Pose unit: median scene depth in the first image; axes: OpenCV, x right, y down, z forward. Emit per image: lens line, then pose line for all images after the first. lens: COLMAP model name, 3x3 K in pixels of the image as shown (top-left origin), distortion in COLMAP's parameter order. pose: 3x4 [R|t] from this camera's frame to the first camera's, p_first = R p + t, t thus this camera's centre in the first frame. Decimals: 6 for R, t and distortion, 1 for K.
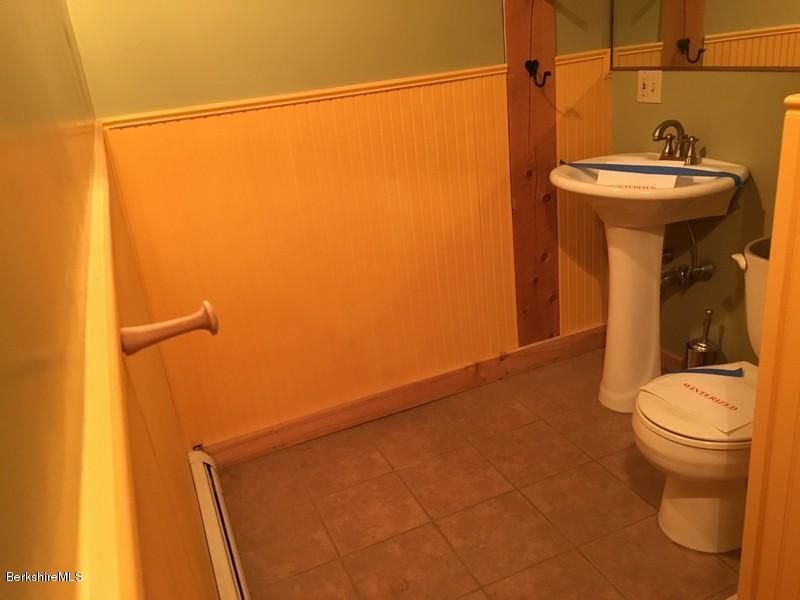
lens RADIAL K [[676.4, 0, 396.2], [0, 676.4, 300.1], [0, 0, 1]] dist [0.071811, -0.084486]
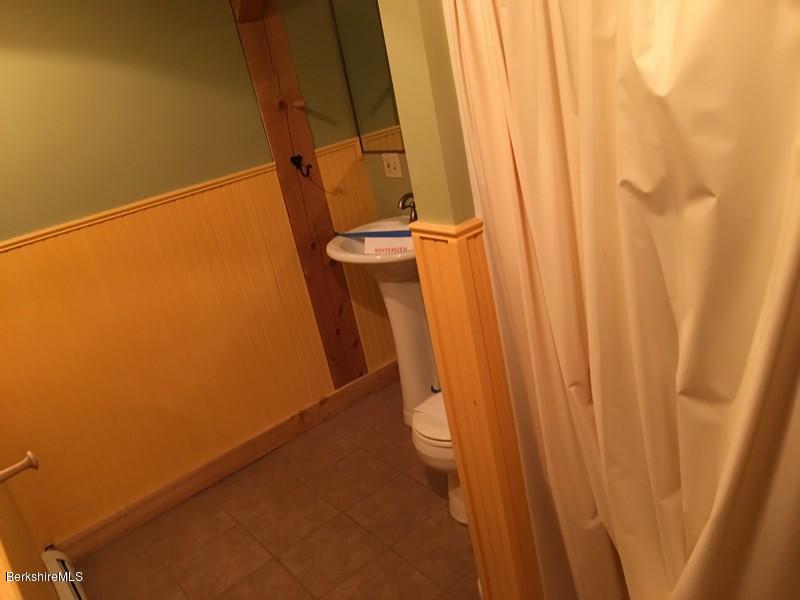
lens RADIAL K [[676.4, 0, 396.2], [0, 676.4, 300.1], [0, 0, 1]] dist [0.071811, -0.084486]
pose [[0.960053, -0.174635, 0.218632, 0.063105], [0.185491, 0.982188, -0.029990, -0.032139], [-0.209500, 0.069347, 0.975346, -0.191215]]
